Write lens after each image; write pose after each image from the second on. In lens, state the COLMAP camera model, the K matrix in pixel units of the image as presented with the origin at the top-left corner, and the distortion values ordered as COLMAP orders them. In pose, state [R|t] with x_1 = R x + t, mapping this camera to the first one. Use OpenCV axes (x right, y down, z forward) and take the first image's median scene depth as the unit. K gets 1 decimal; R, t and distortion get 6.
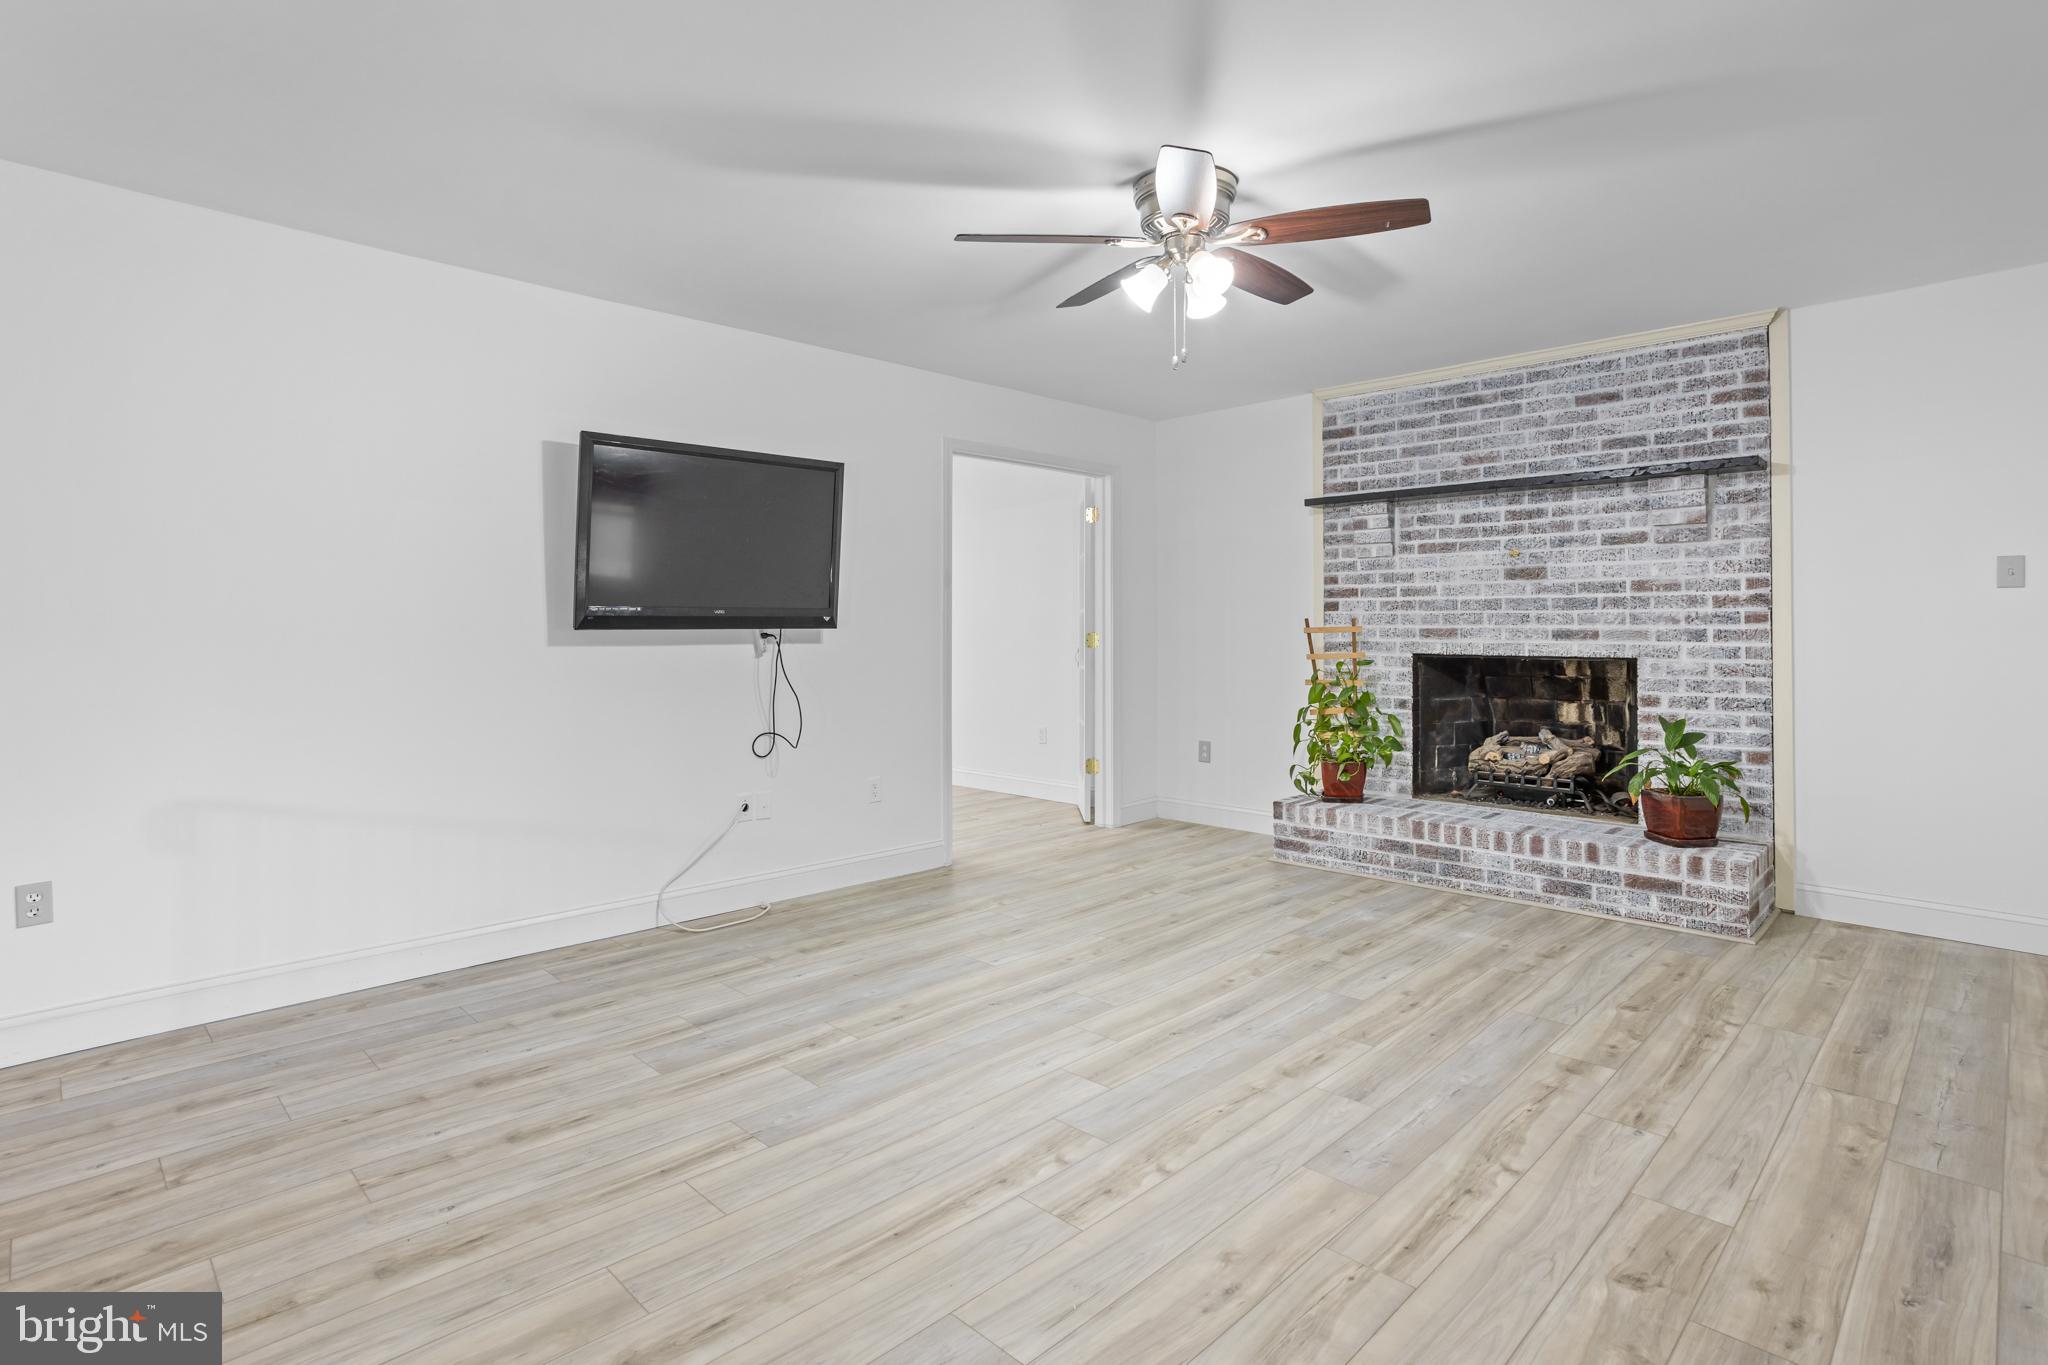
lens RADIAL K [[999.3, 0, 993.8], [0, 999.3, 618.0], [0, 0, 1]] dist [-0.047316, 0.022844]
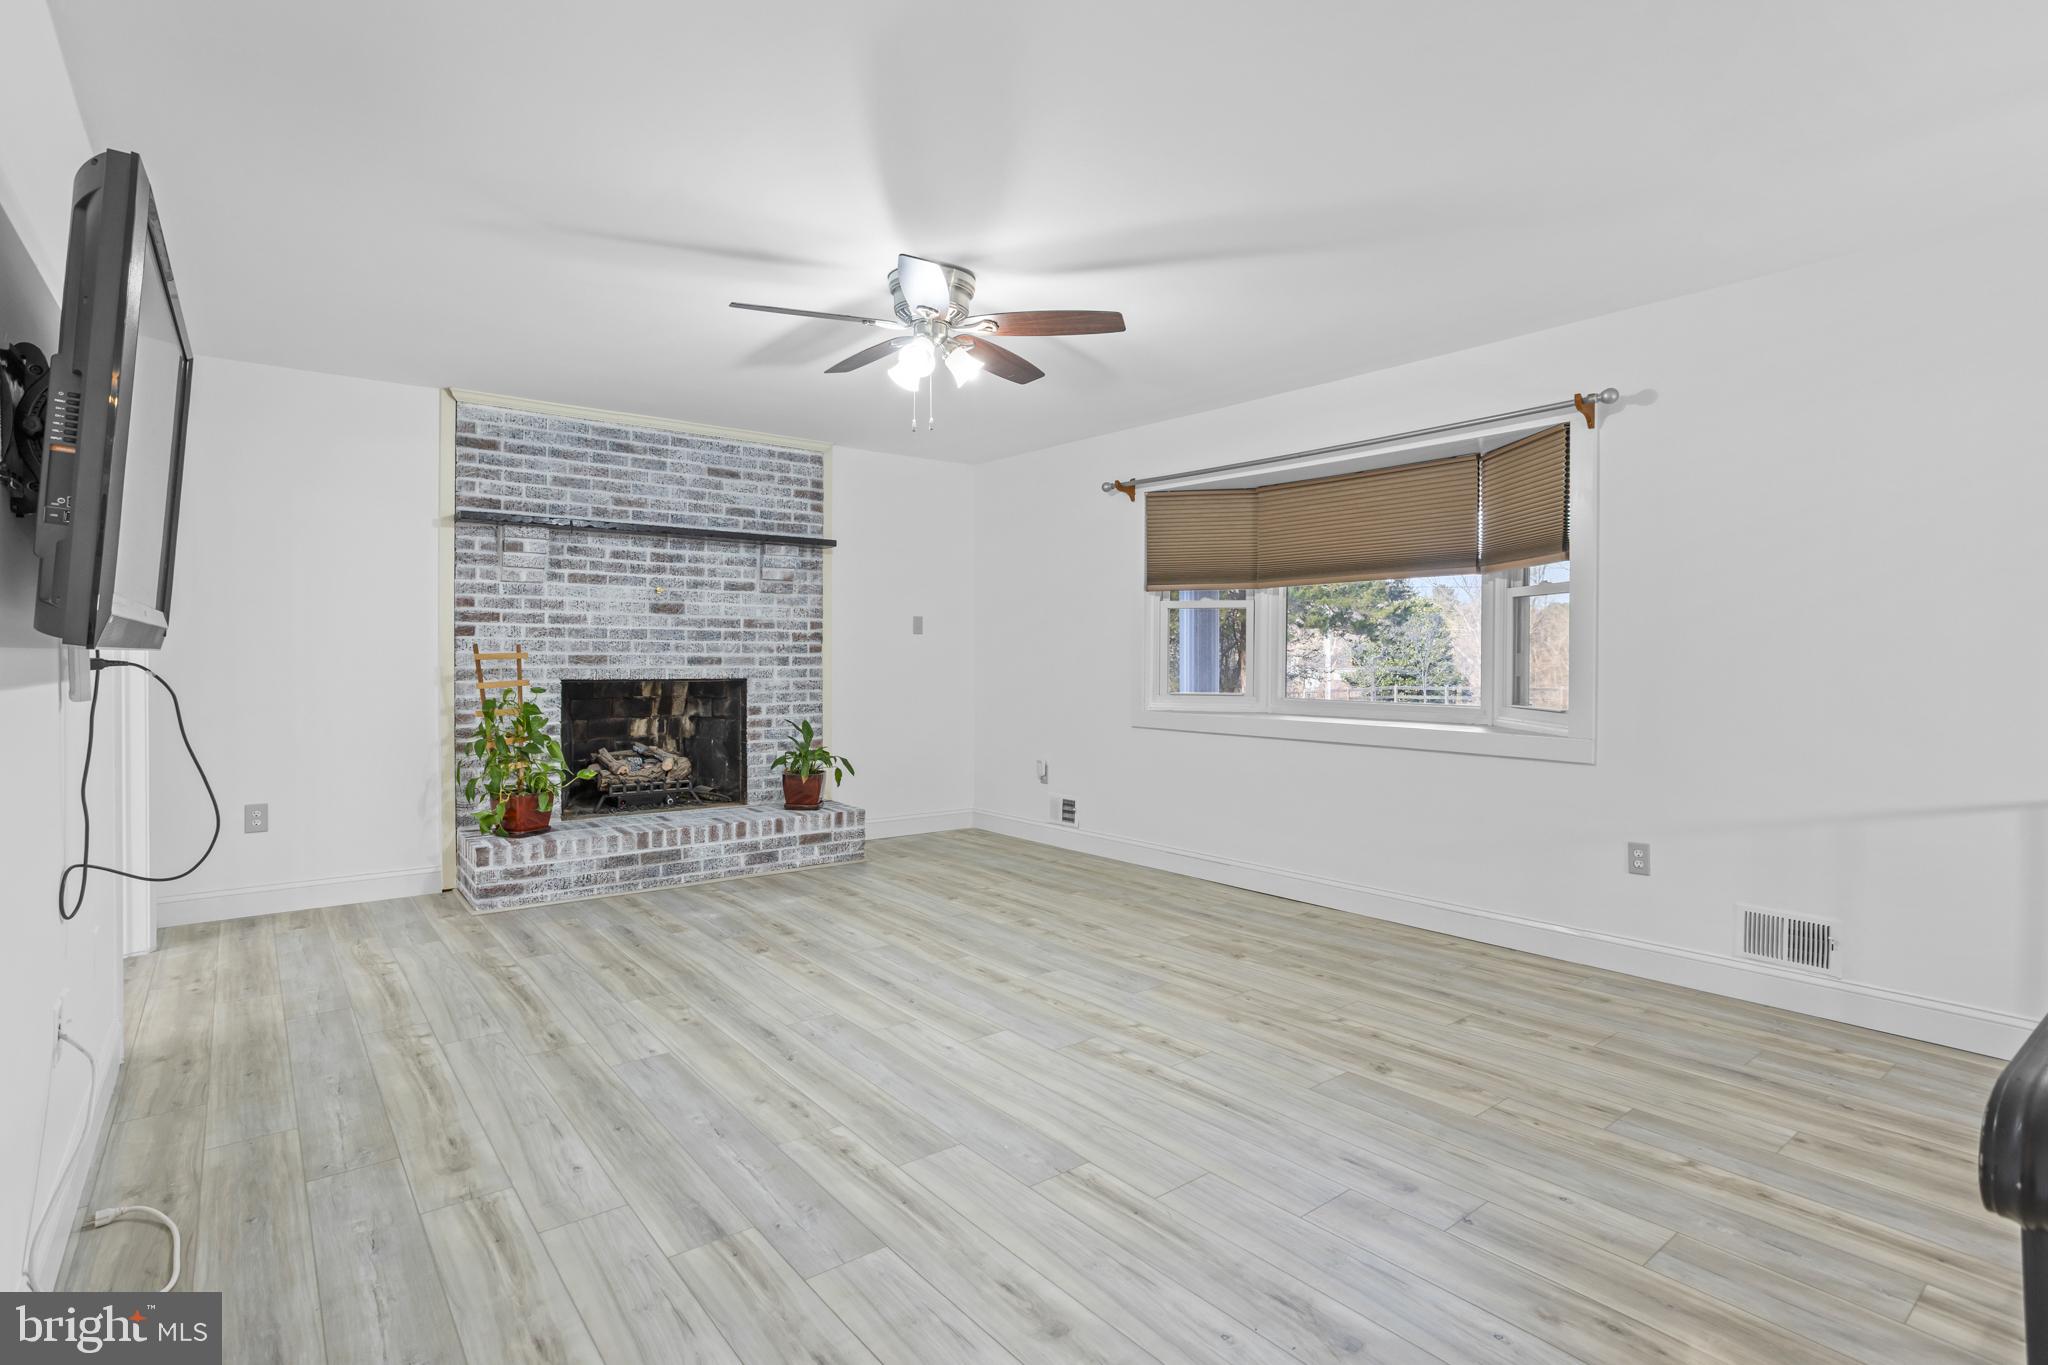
lens RADIAL K [[999.3, 0, 1020.8], [0, 999.3, 669.9], [0, 0, 1]] dist [-0.047316, 0.022844]
pose [[0.122681, -0.010763, 0.992388, -0.641349], [-0.013652, 0.999828, 0.012532, 0.008008], [-0.992352, -0.015085, 0.122513, 0.489882]]
